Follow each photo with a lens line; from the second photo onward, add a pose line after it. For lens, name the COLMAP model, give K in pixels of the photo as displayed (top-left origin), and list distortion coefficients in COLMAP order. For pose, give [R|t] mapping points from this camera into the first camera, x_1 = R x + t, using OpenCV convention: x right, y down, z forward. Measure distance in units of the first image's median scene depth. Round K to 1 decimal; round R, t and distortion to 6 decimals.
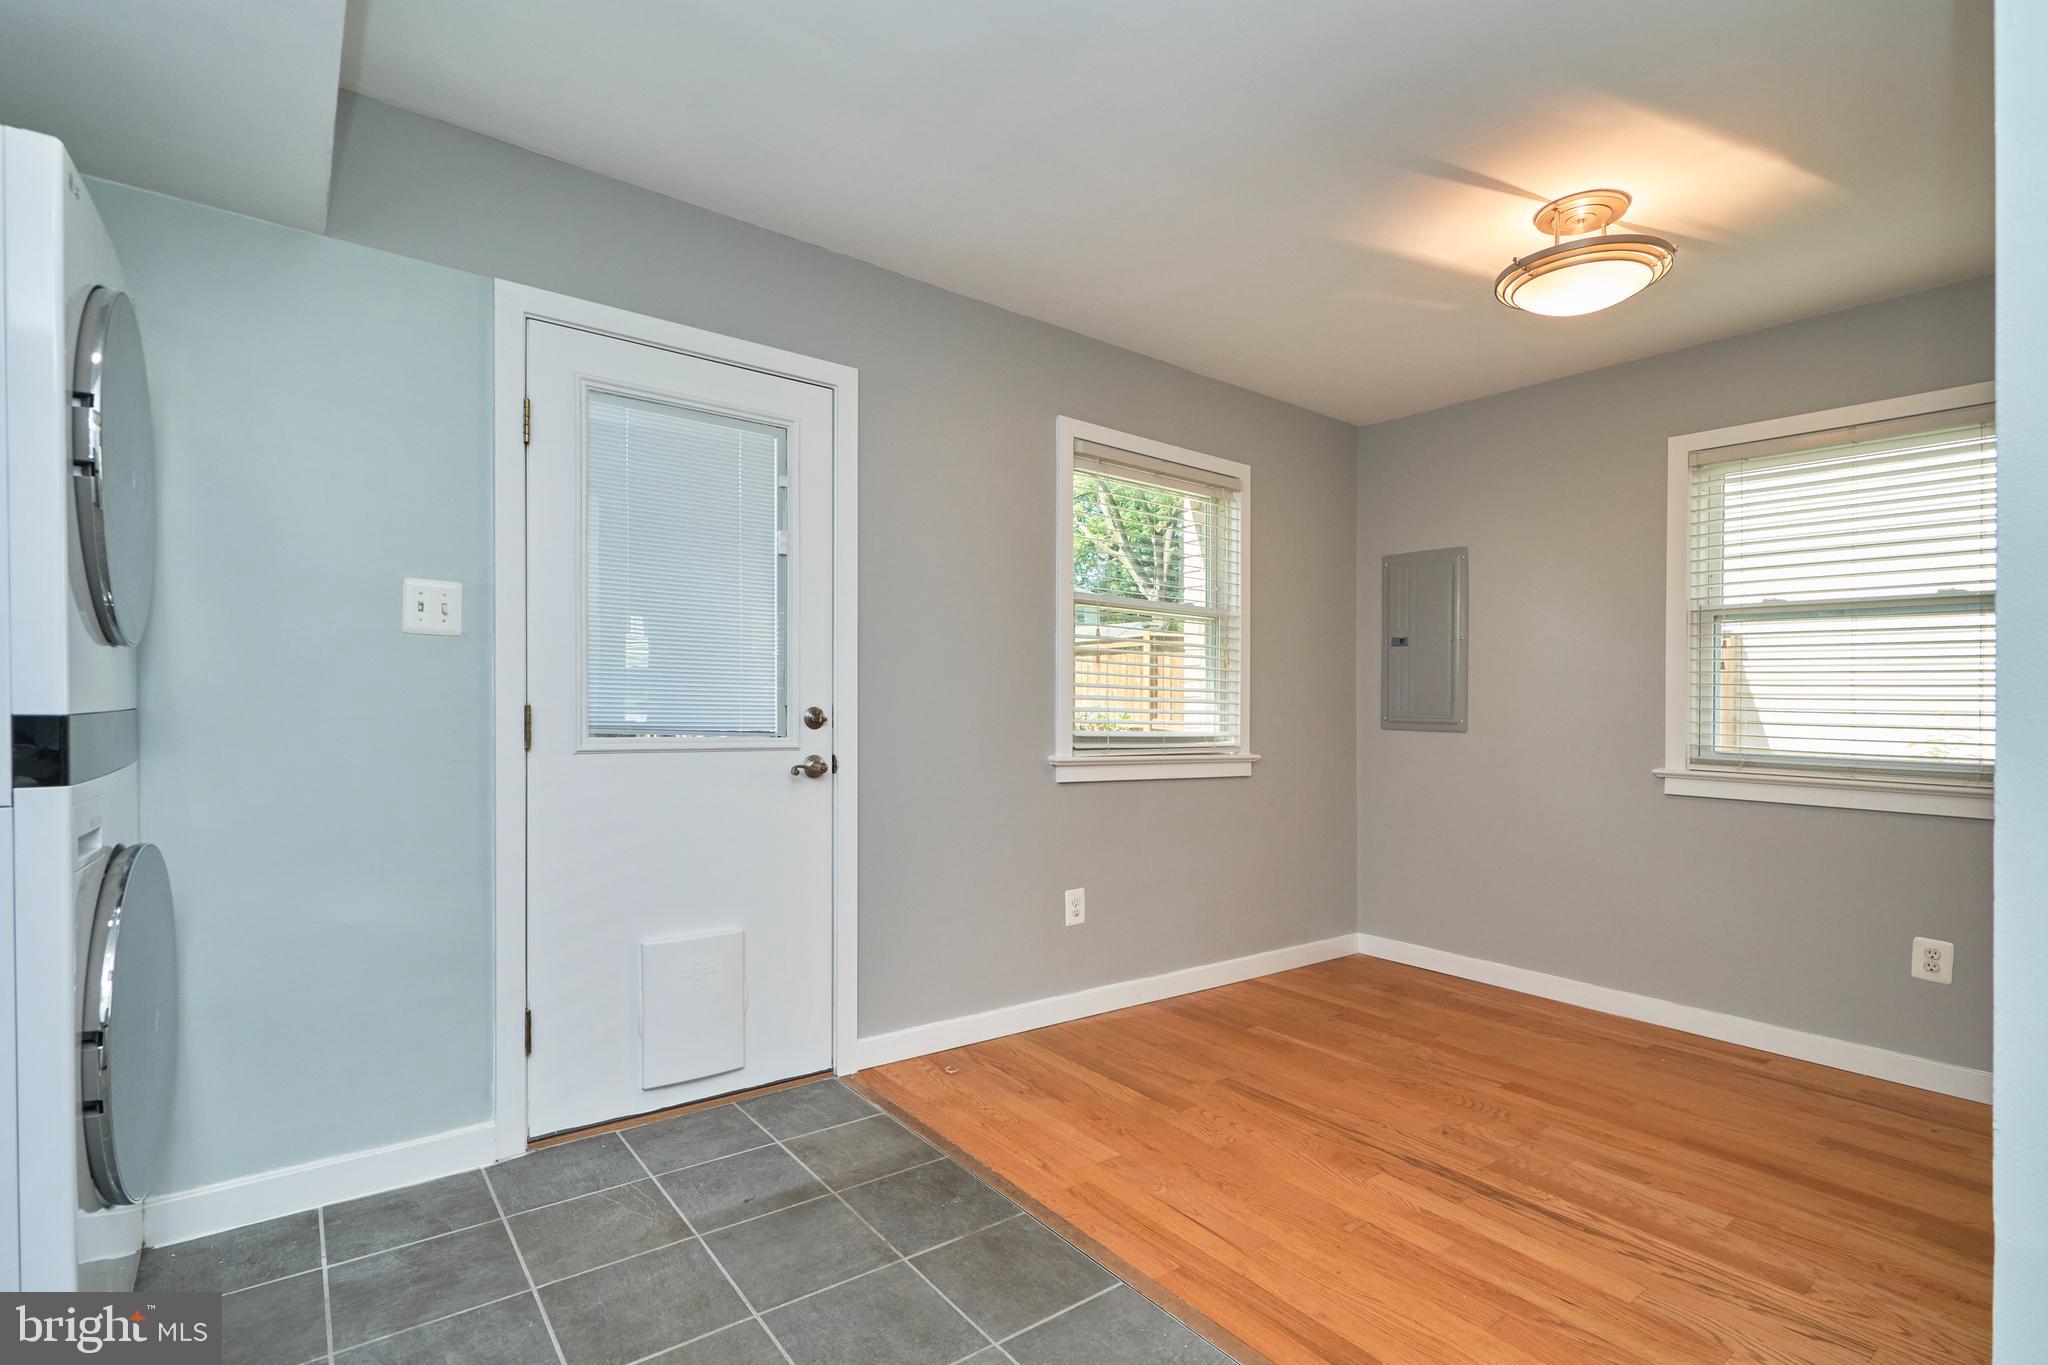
lens RADIAL K [[961.3, 0, 1002.3], [0, 961.3, 696.9], [0, 0, 1]] dist [-0.005018, 0.004220]
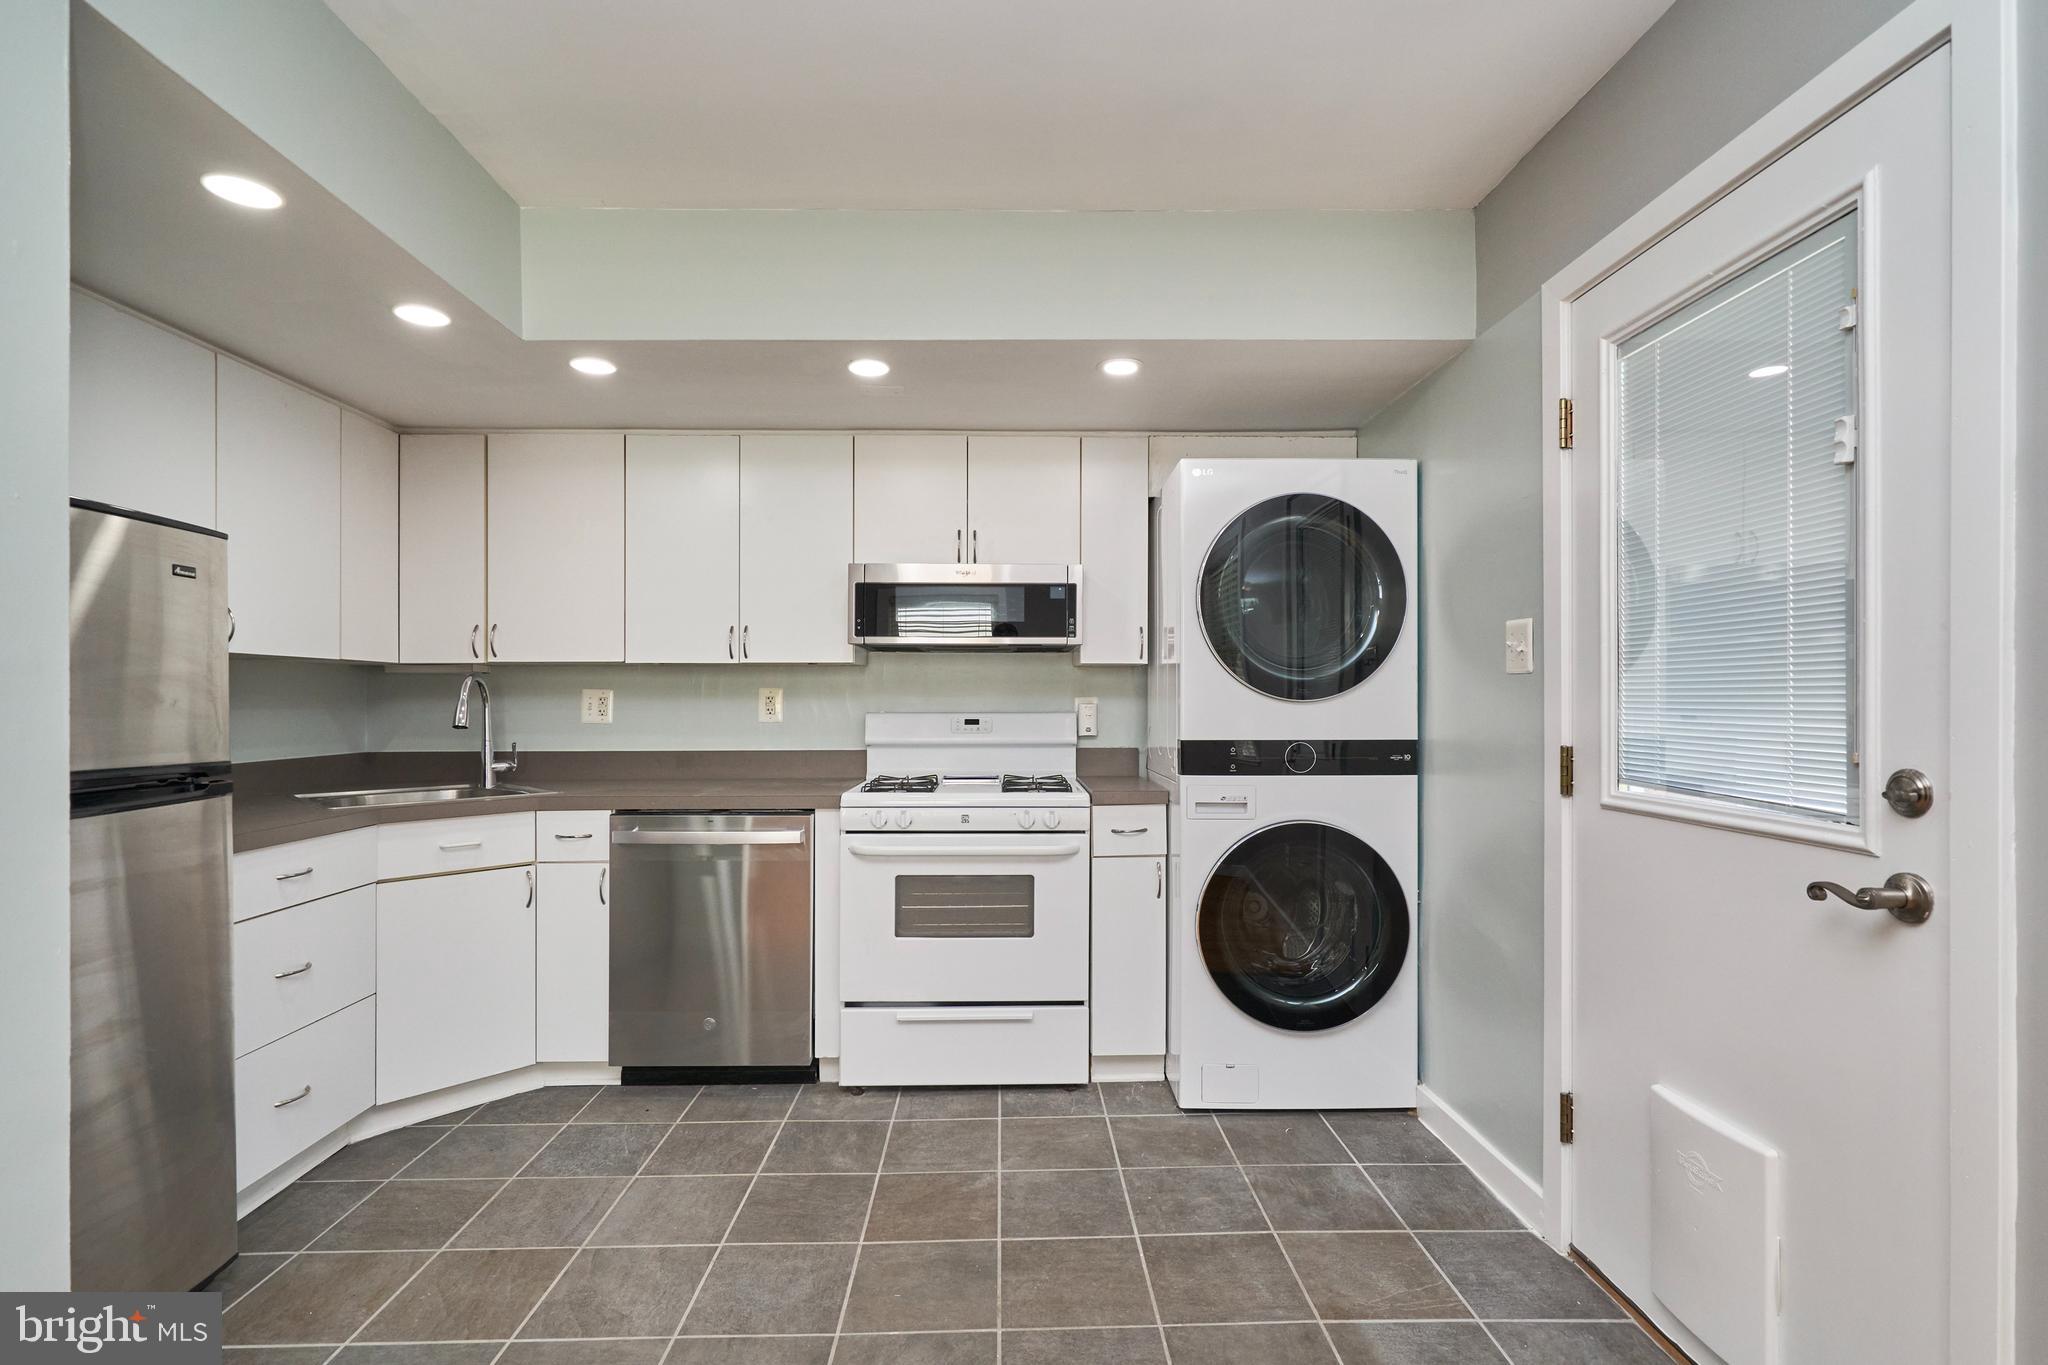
lens RADIAL K [[961.3, 0, 1027.9], [0, 961.3, 700.7], [0, 0, 1]] dist [-0.005018, 0.004220]
pose [[-0.576756, -0.021152, -0.816642, 0.418501], [-0.007084, 0.999757, -0.020892, -0.009520], [0.816885, -0.006265, -0.576766, 0.894716]]
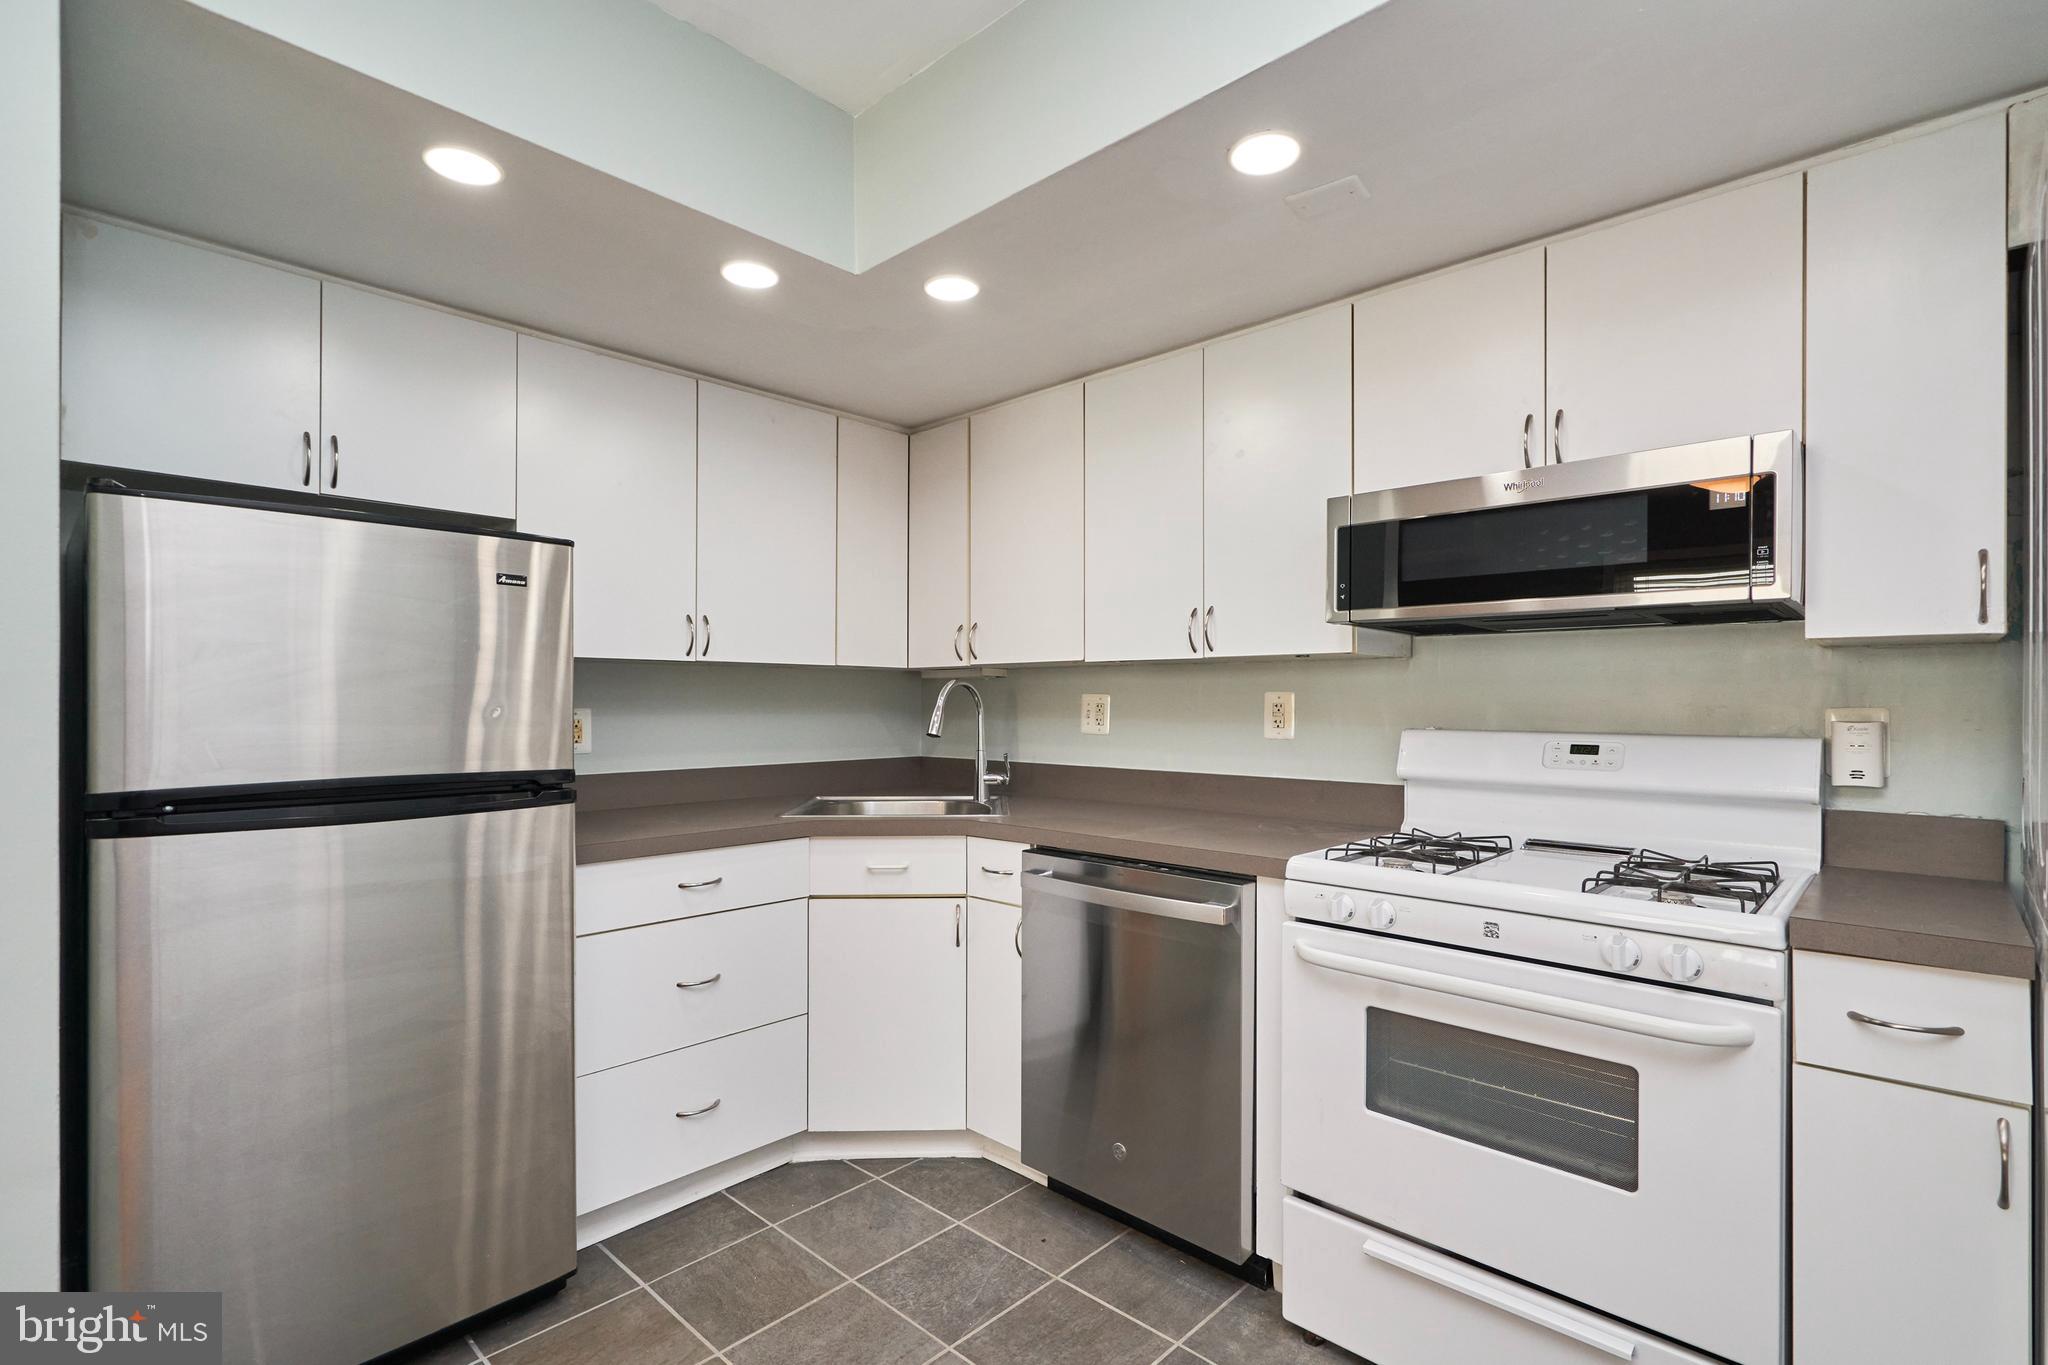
lens RADIAL K [[961.3, 0, 1020.4], [0, 961.3, 697.3], [0, 0, 1]] dist [-0.005018, 0.004220]
pose [[-0.985521, -0.026132, -0.167527, -0.009966], [-0.024178, 0.999614, -0.013693, -0.026102], [0.167820, -0.009444, -0.985772, 0.756083]]
